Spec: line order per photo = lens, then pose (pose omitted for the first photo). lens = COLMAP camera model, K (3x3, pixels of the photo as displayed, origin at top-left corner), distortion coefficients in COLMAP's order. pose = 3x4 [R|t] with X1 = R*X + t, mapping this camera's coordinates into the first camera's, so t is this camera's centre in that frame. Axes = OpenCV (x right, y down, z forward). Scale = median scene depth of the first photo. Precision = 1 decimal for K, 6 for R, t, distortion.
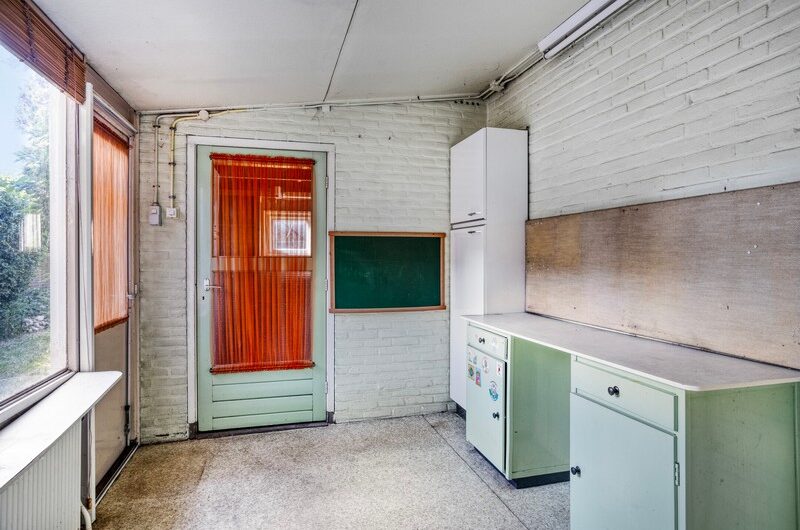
lens RADIAL K [[463.8, 0, 402.7], [0, 463.8, 258.7], [0, 0, 1]] dist [-0.021621, 0.001787]
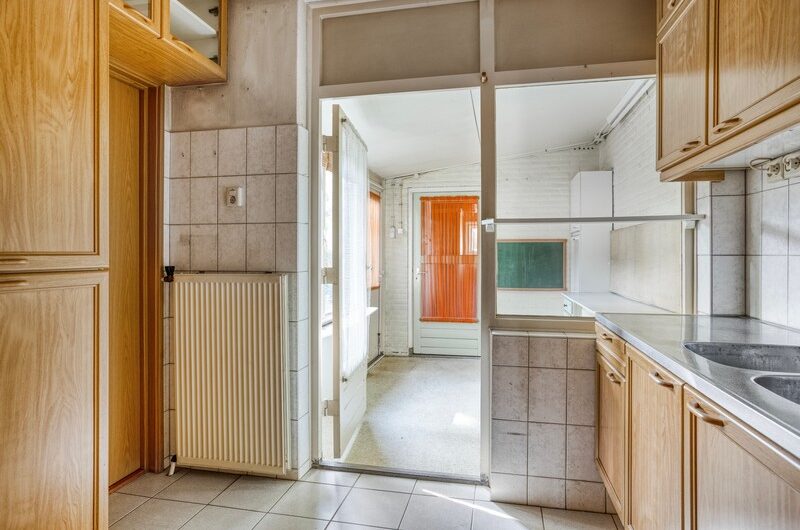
lens RADIAL K [[463.8, 0, 400.0], [0, 463.8, 262.6], [0, 0, 1]] dist [-0.021621, 0.001787]
pose [[0.886086, 0.005815, -0.463484, 0.344404], [-0.002593, 0.999968, 0.007589, 0.010712], [0.463513, -0.005523, 0.886073, -0.620228]]
